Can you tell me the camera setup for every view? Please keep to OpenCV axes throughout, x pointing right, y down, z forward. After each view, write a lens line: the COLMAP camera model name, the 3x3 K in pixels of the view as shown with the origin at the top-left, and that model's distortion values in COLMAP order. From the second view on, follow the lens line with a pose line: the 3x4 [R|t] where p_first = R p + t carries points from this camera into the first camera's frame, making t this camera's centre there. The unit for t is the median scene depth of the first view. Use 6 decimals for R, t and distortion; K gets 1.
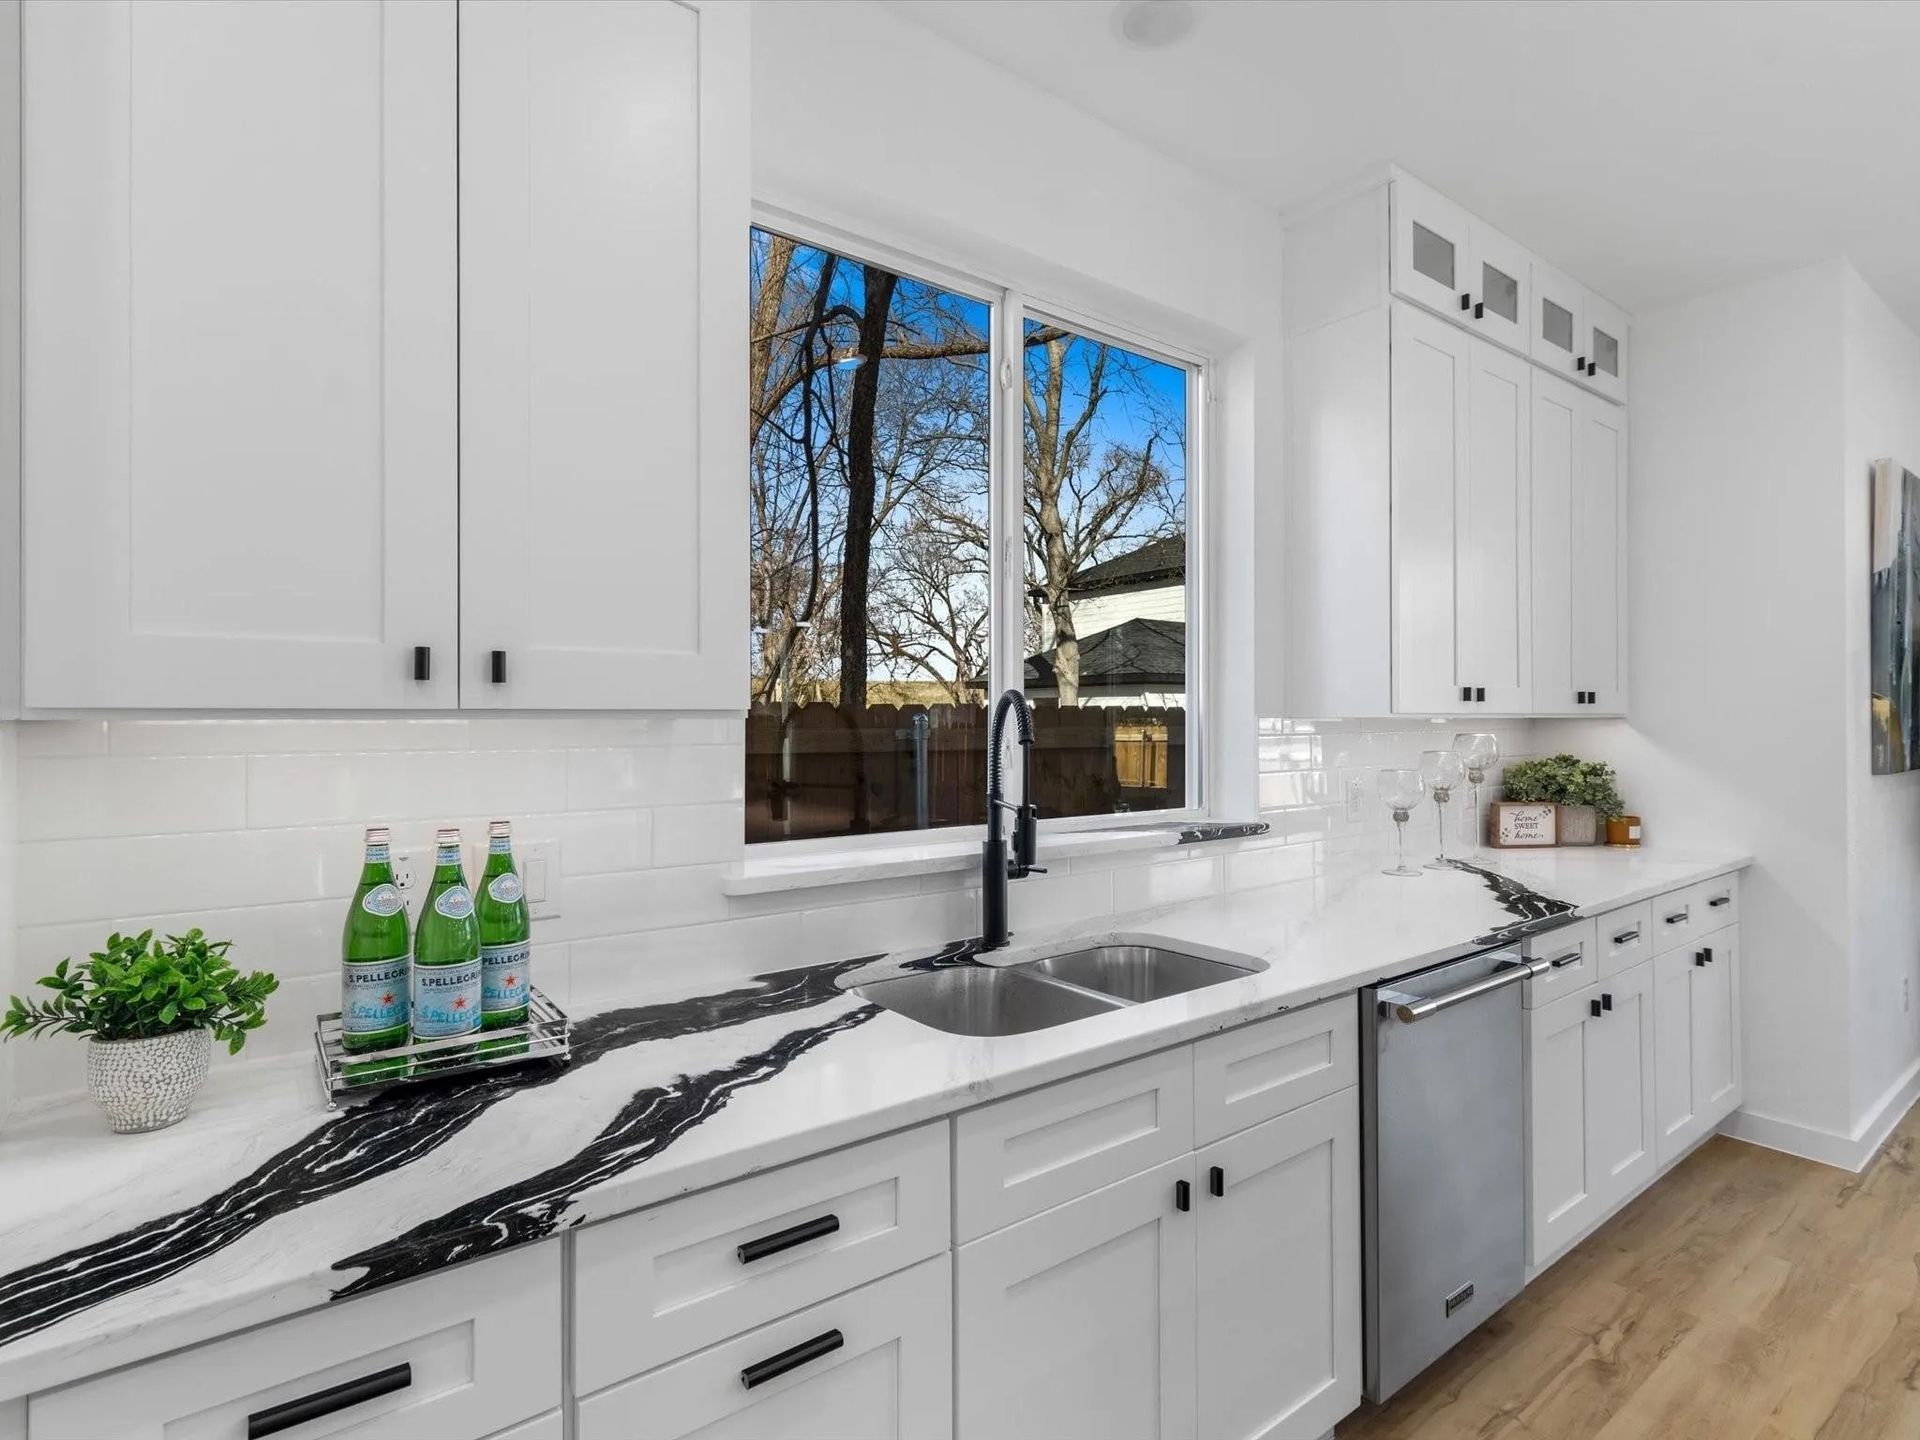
lens RADIAL K [[962.6, 0, 965.5], [0, 962.6, 716.3], [0, 0, 1]] dist [0.001439, 0.001118]
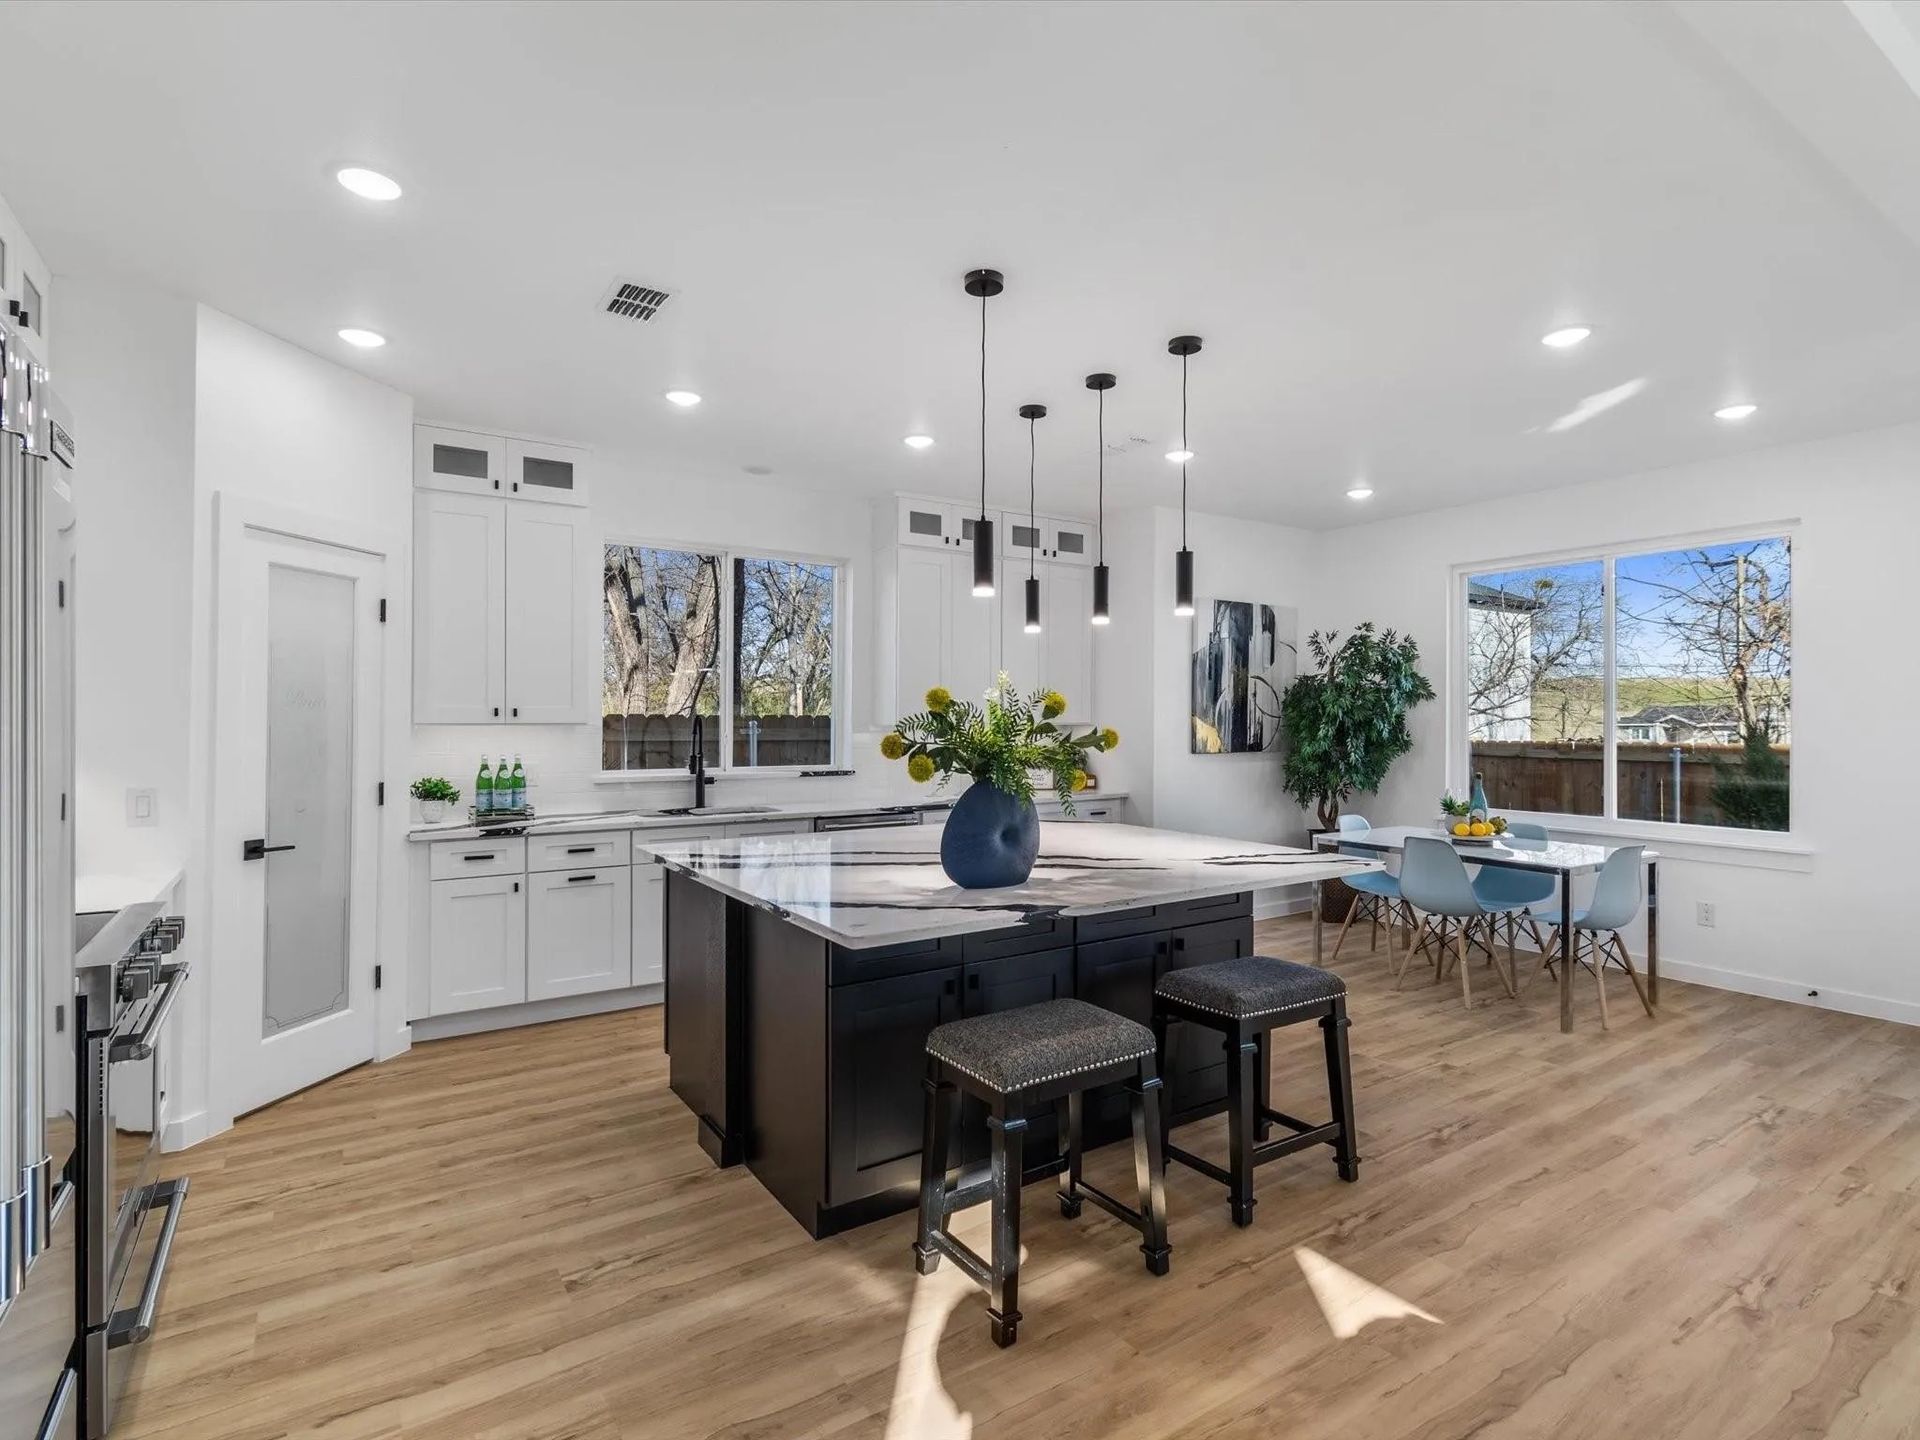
lens RADIAL K [[962.6, 0, 955.7], [0, 962.6, 720.0], [0, 0, 1]] dist [0.001439, 0.001118]
pose [[0.997841, 0.004845, -0.065502, 1.452569], [-0.004712, 0.999986, 0.002194, -0.033755], [0.065511, -0.001880, 0.997850, -2.601682]]
